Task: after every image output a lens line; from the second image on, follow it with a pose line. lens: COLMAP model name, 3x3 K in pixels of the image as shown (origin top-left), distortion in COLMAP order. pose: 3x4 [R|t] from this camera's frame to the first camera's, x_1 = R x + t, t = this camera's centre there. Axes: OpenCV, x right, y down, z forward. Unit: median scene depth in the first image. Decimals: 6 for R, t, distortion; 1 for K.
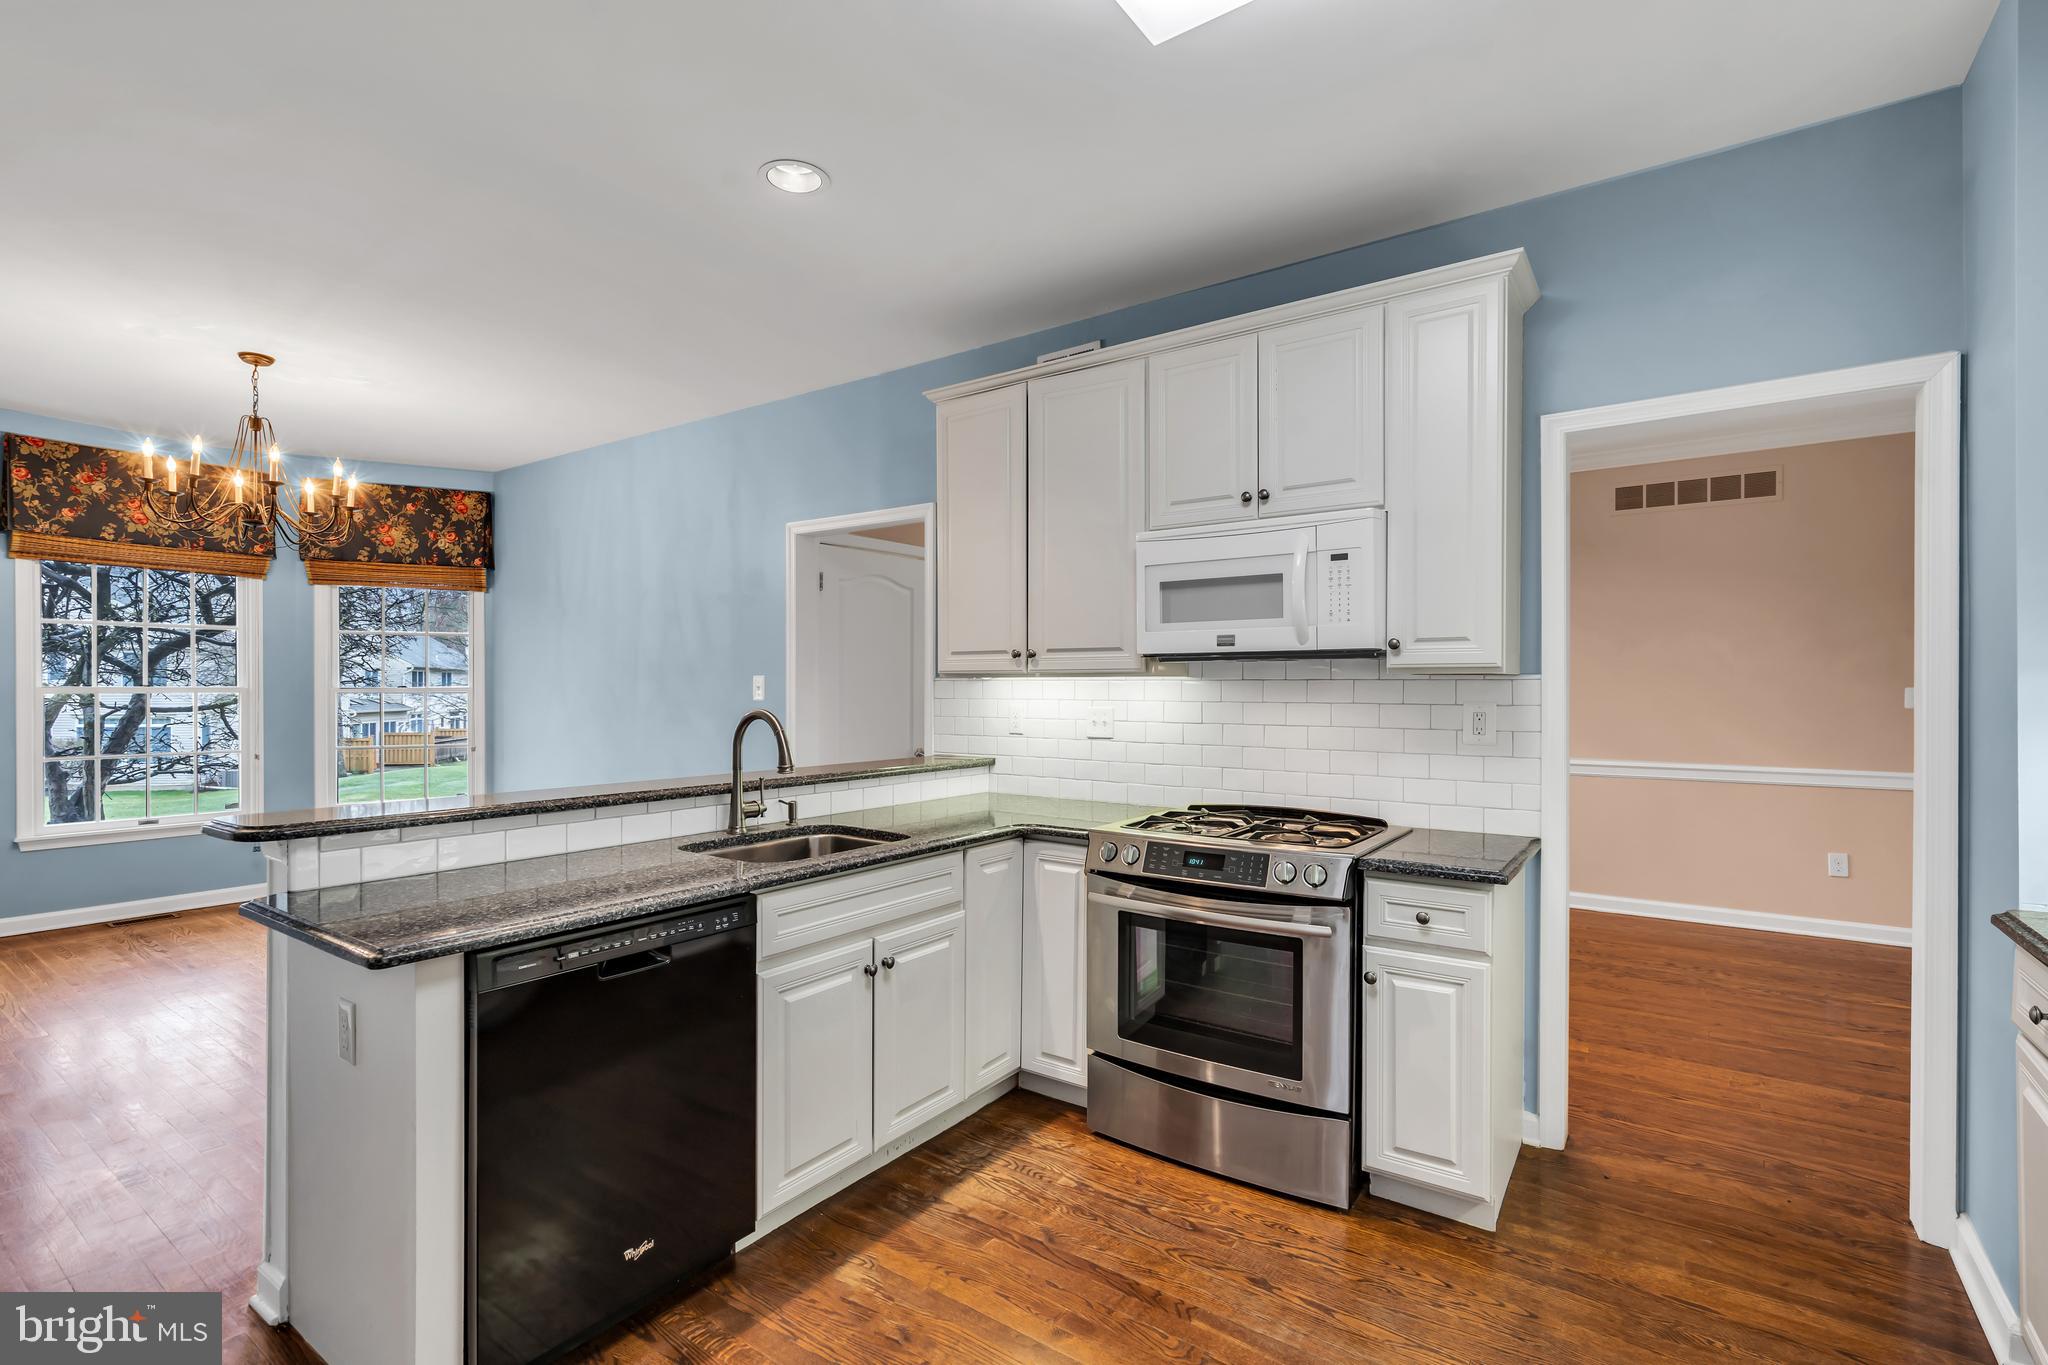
lens RADIAL K [[929.9, 0, 1027.7], [0, 929.9, 690.8], [0, 0, 1]] dist [-0.007928, 0.002965]
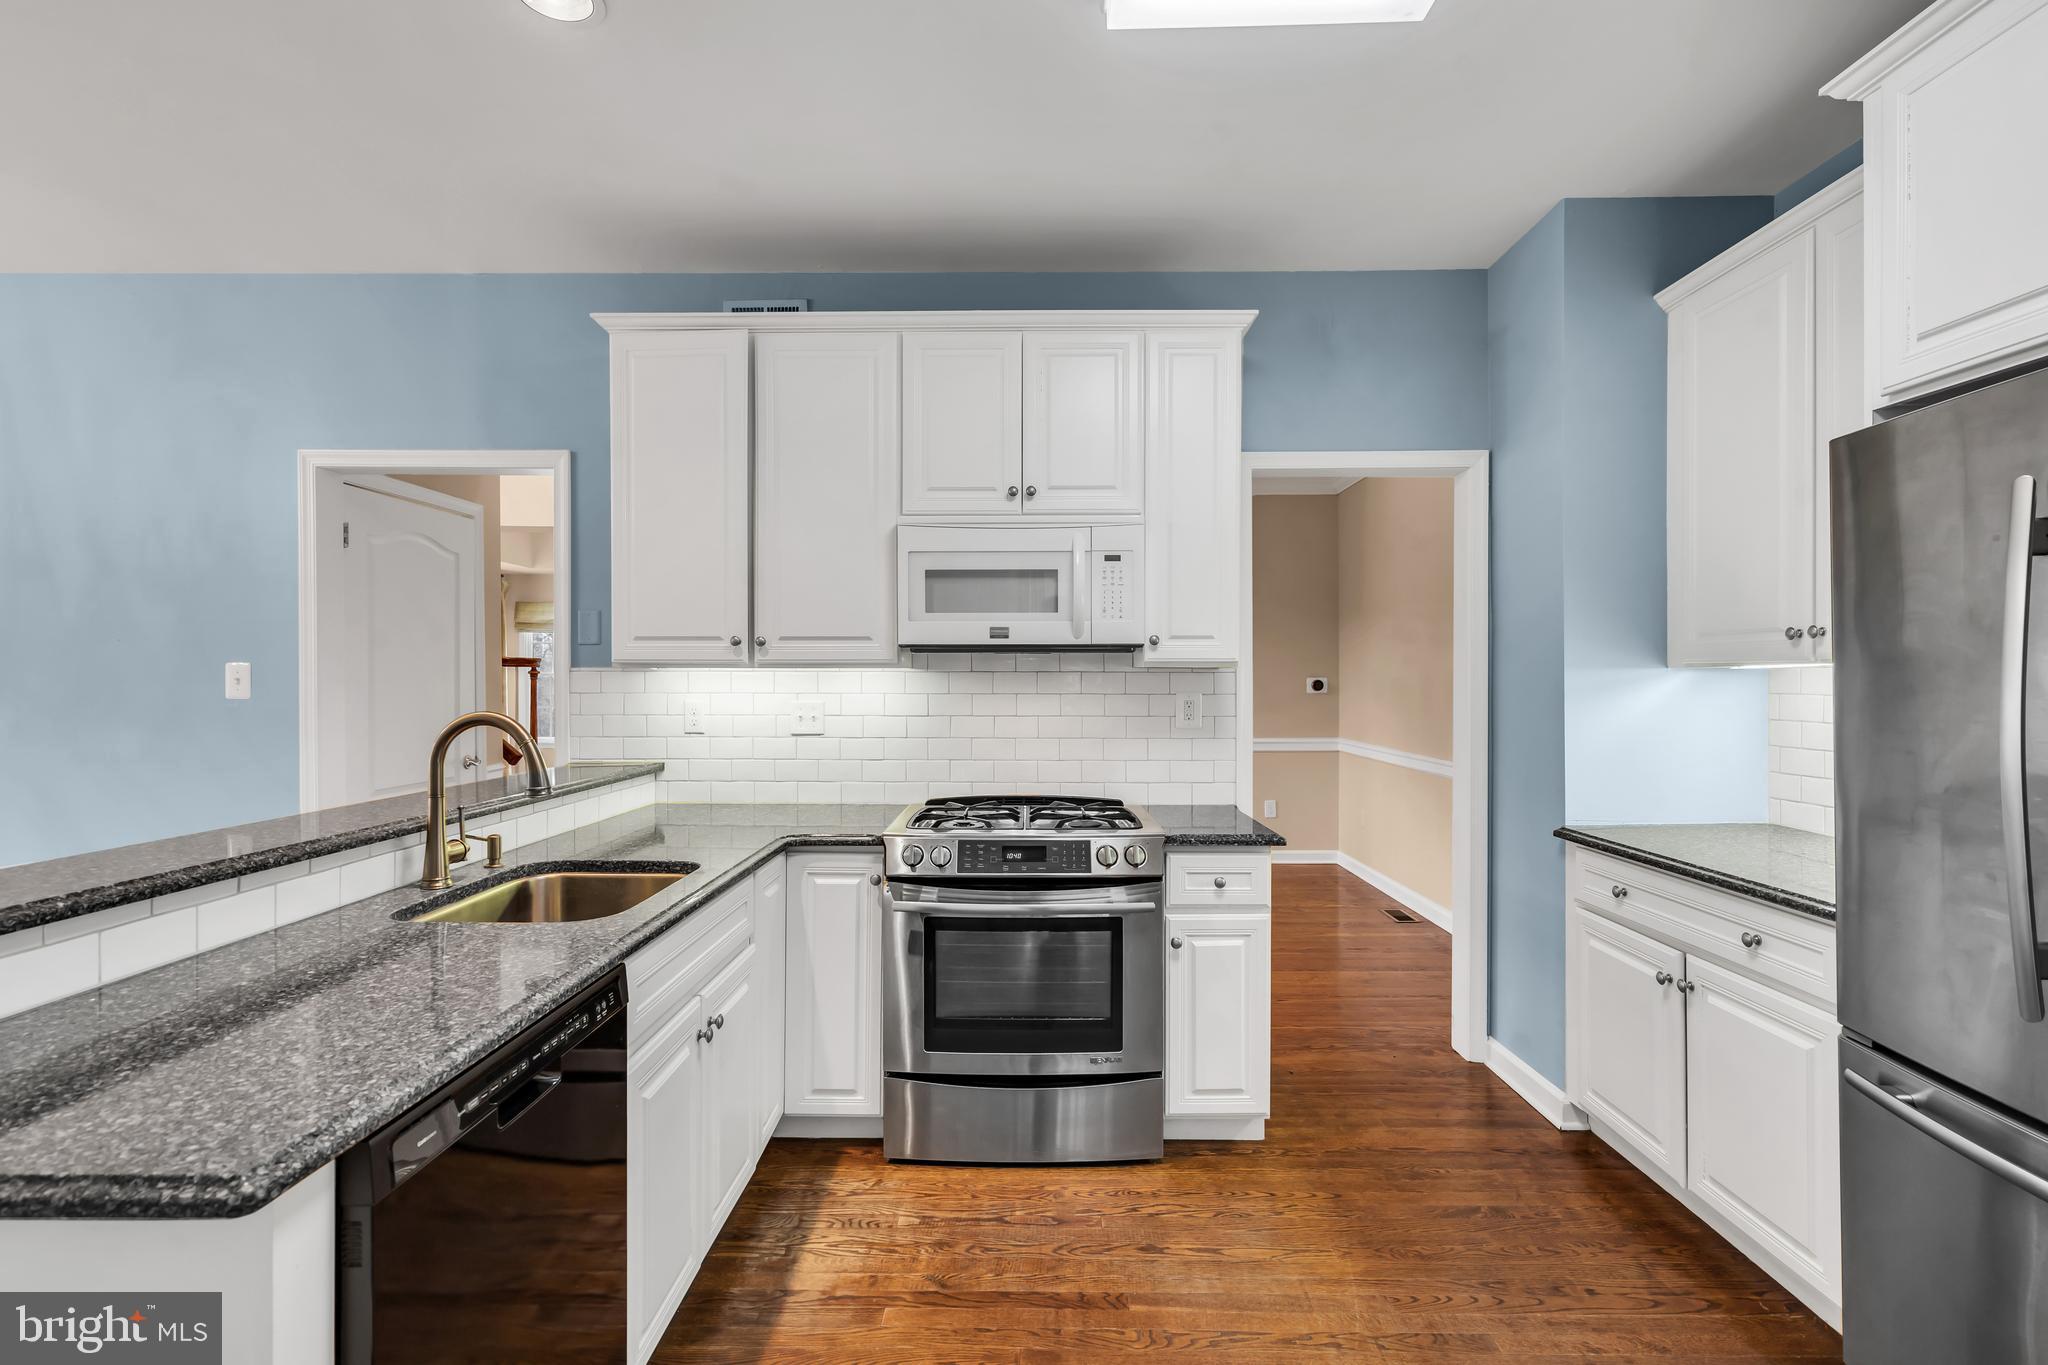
lens RADIAL K [[929.9, 0, 1024.6], [0, 929.9, 681.3], [0, 0, 1]] dist [-0.007928, 0.002965]
pose [[0.822154, -0.003965, 0.569251, -0.313505], [0.003136, 0.999992, 0.002437, -0.003807], [-0.569256, -0.000219, 0.822160, 0.149802]]
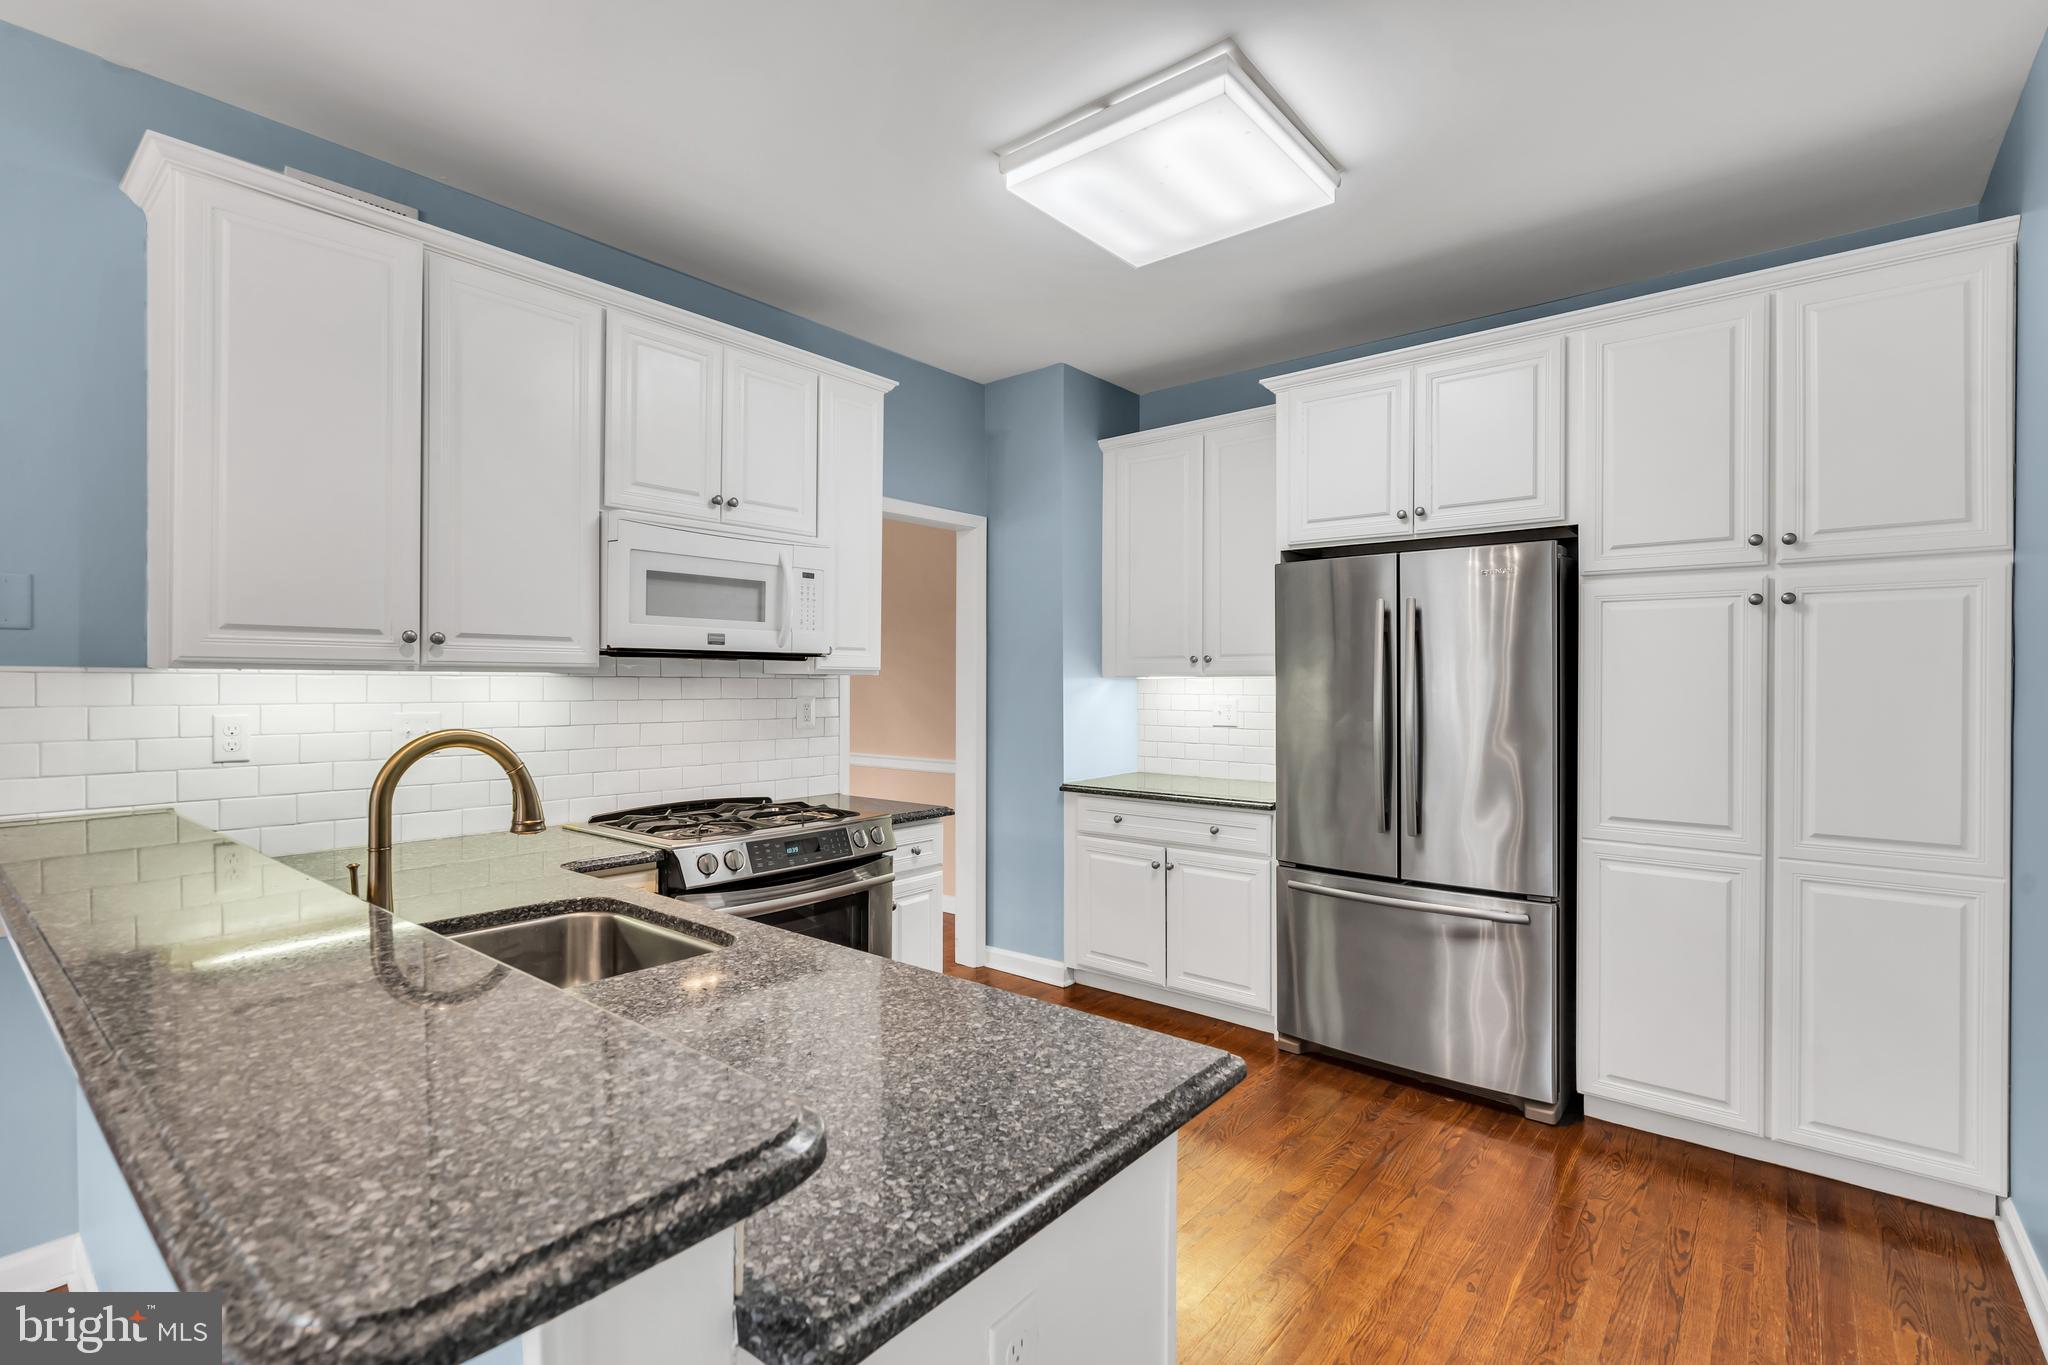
lens RADIAL K [[929.9, 0, 1025.5], [0, 929.9, 684.7], [0, 0, 1]] dist [-0.007928, 0.002965]
pose [[0.072233, -0.004528, 0.997378, -0.721223], [-0.000822, 0.999989, 0.004599, -0.008763], [-0.997387, -0.001152, 0.072229, 0.553052]]
